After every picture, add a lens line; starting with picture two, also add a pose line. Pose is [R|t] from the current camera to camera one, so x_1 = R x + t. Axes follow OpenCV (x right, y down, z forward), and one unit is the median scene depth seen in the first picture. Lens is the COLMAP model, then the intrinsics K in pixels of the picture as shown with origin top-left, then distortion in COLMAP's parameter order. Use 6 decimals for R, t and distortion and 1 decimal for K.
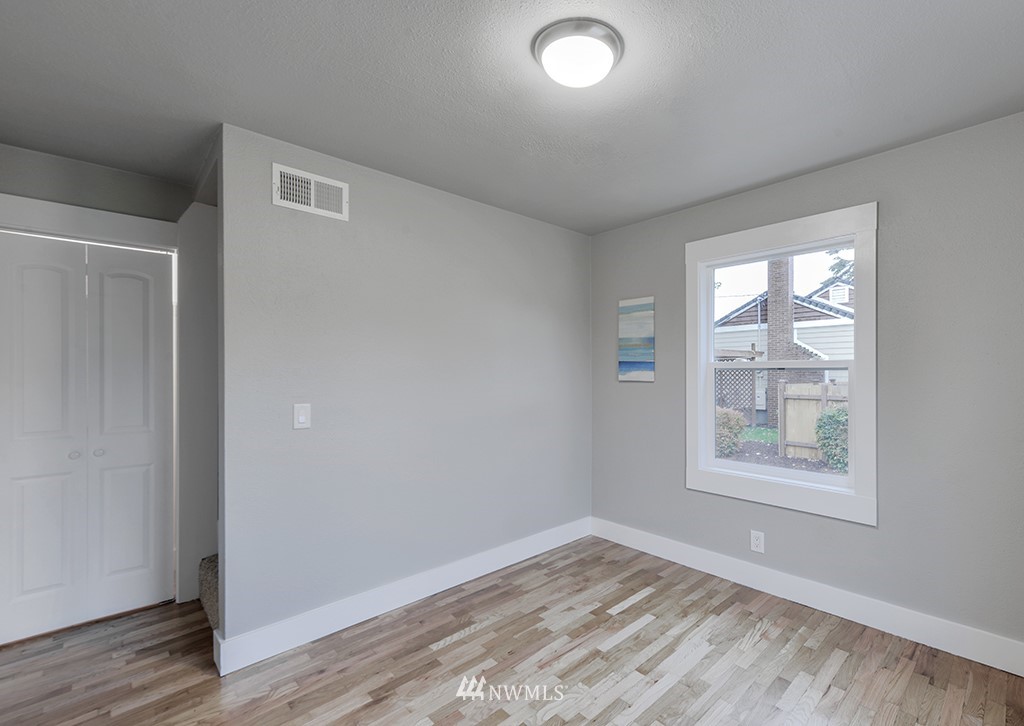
lens RADIAL K [[437.9, 0, 515.5], [0, 437.9, 371.6], [0, 0, 1]] dist [-0.000852, -0.000176]
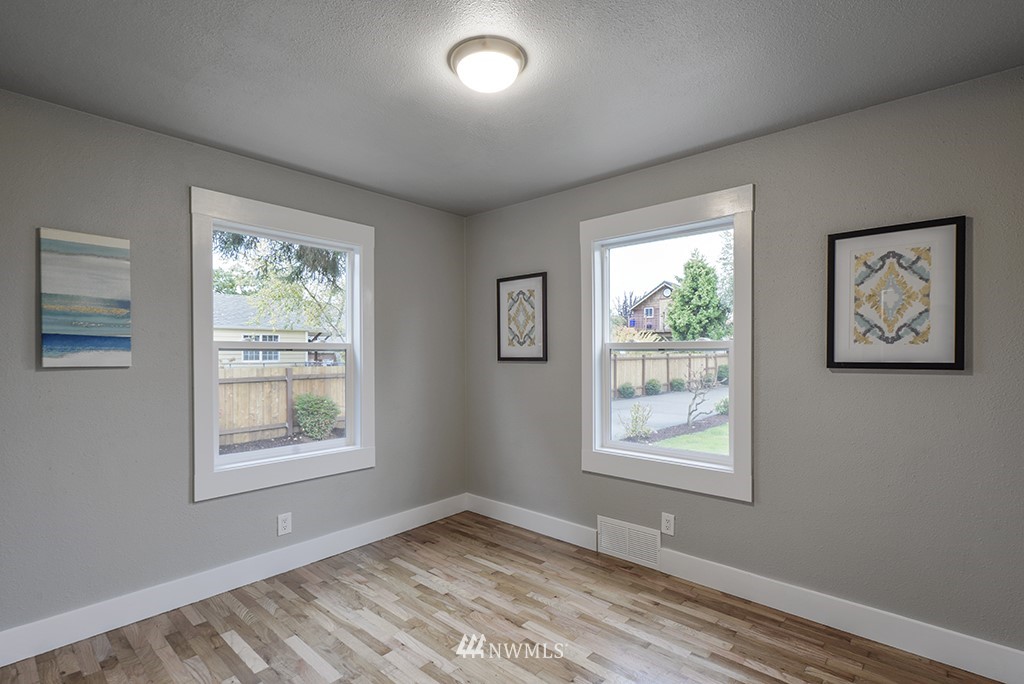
lens RADIAL K [[490.6, 0, 544.1], [0, 490.6, 350.2], [0, 0, 1]] dist [-0.025722, 0.001457]
pose [[-0.147446, 0.006625, 0.989048, -0.611259], [0.000827, 0.999978, -0.006575, 0.003360], [-0.989070, -0.000151, -0.147448, 0.571519]]
